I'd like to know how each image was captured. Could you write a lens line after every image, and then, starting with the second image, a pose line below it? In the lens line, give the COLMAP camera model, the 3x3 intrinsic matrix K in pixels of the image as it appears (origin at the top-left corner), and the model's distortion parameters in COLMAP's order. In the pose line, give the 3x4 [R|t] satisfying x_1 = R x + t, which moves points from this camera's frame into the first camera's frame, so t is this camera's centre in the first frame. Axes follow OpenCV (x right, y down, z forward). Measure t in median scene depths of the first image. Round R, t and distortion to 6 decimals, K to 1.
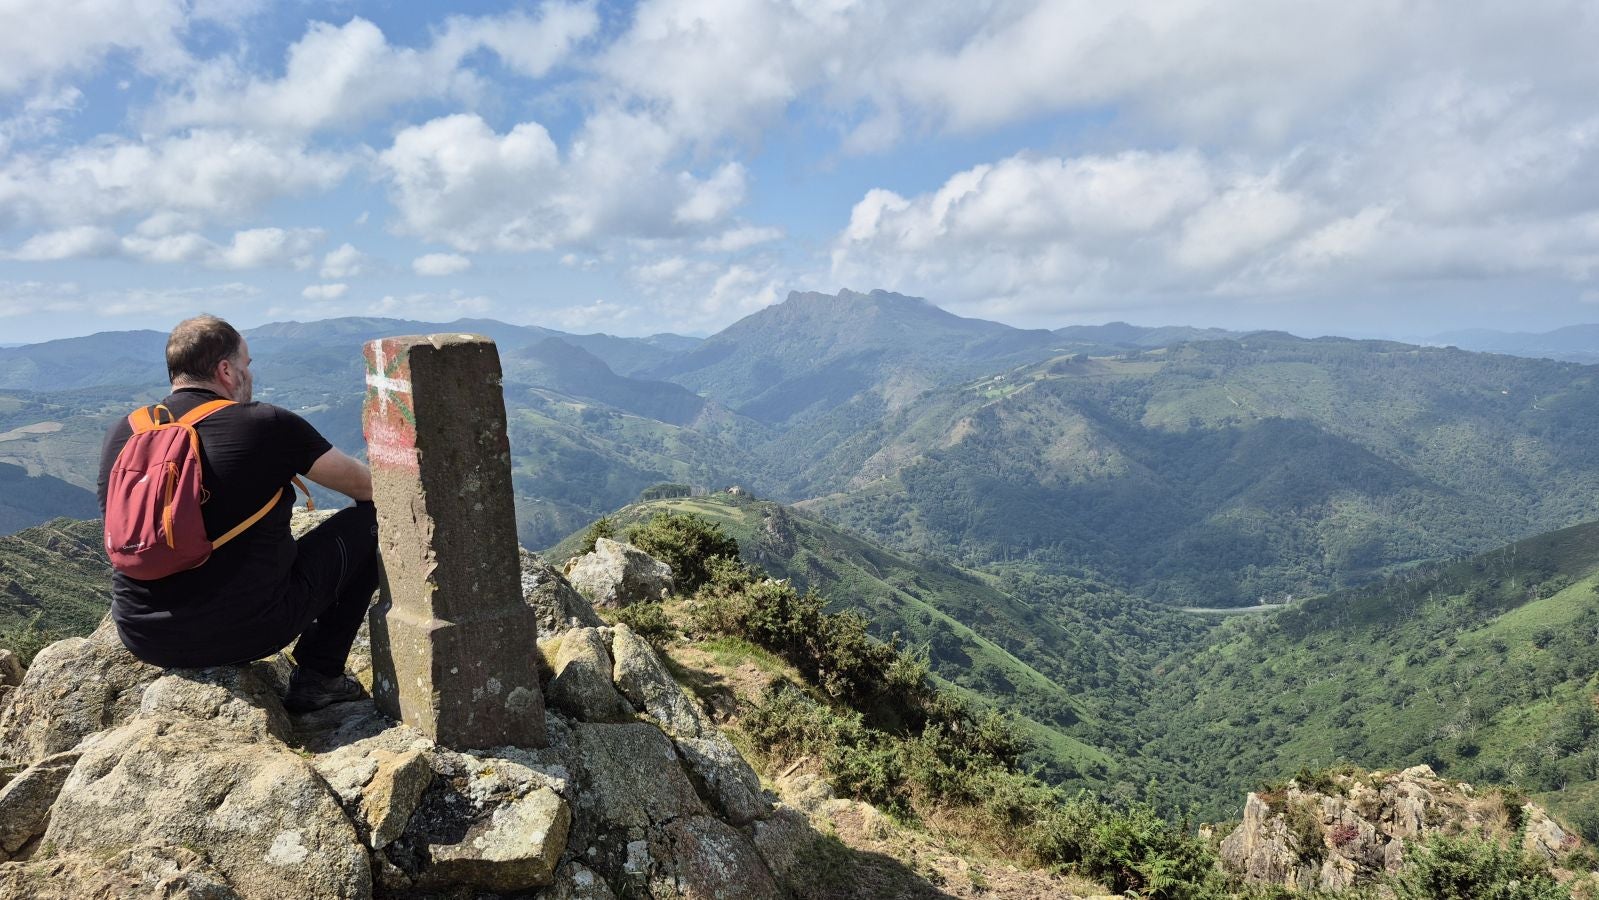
lens RADIAL K [[1097.9, 0, 792.8], [0, 1097.9, 432.4], [0, 0, 1]] dist [0.102932, -0.116306]
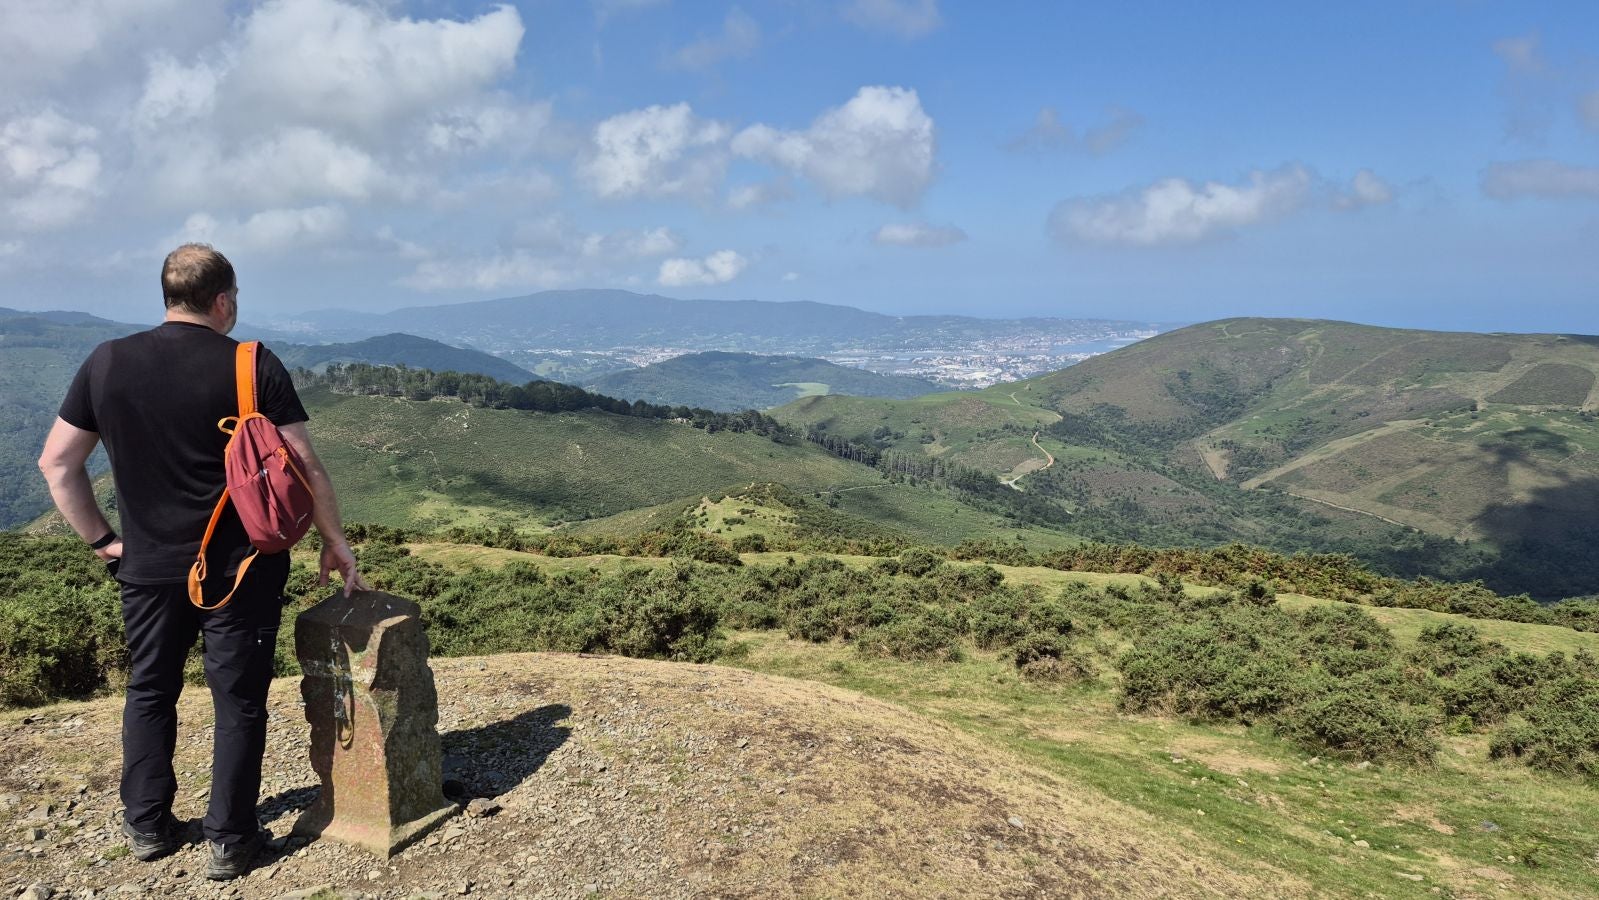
lens RADIAL K [[1097.9, 0, 813.8], [0, 1097.9, 458.6], [0, 0, 1]] dist [0.102932, -0.116306]
pose [[0.604166, -0.095329, 0.791136, 0.063728], [0.060478, 0.995440, 0.073762, 0.005281], [-0.794560, 0.003281, 0.607176, -0.181383]]
